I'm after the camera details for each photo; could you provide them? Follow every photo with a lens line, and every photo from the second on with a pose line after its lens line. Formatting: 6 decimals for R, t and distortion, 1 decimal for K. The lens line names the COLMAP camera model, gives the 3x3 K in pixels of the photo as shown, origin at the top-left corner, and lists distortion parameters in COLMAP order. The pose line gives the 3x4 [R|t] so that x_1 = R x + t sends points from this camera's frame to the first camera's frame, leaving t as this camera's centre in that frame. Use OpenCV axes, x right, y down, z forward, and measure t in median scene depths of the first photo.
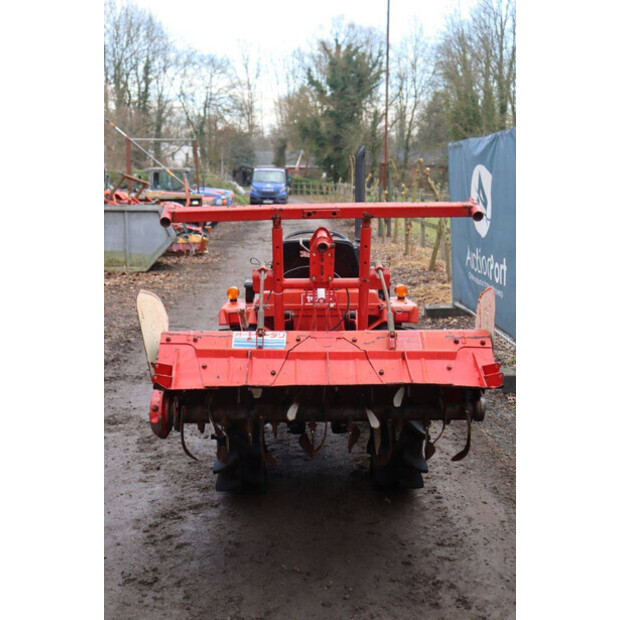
lens RADIAL K [[849.4, 0, 309.9], [0, 849.4, 297.4], [0, 0, 1]] dist [0.021534, 0.008266]
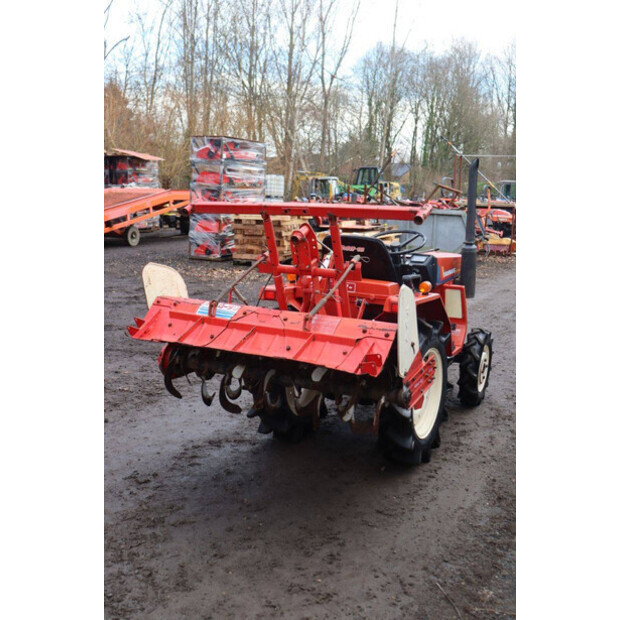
lens RADIAL K [[692.7, 0, 310.1], [0, 692.7, 291.6], [0, 0, 1]] dist [-0.010398, 0.023679]
pose [[0.884362, 0.099352, -0.456106, 0.502191], [-0.096008, 0.994911, 0.030564, -0.019451], [0.456821, 0.016760, 0.889401, 0.159894]]
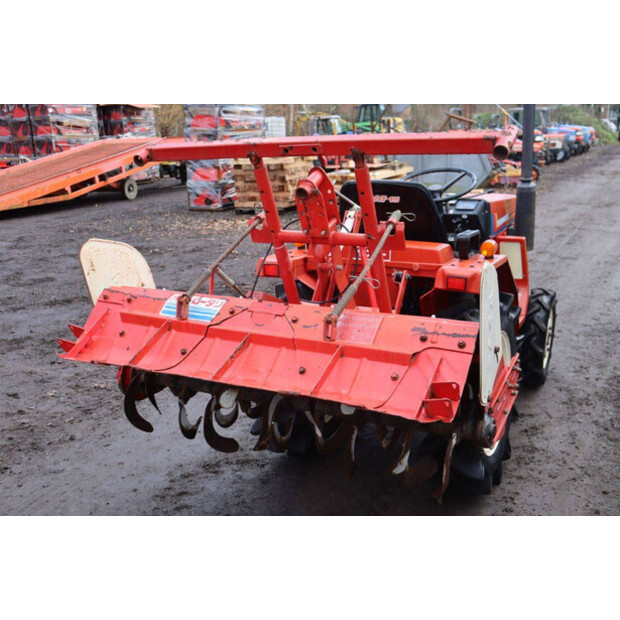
lens RADIAL K [[692.7, 0, 310.1], [0, 692.7, 291.6], [0, 0, 1]] dist [-0.010398, 0.023679]
pose [[0.883529, 0.088635, -0.459913, 0.335700], [-0.040193, 0.992657, 0.114091, -0.044218], [0.466648, -0.082317, 0.880604, 0.456295]]
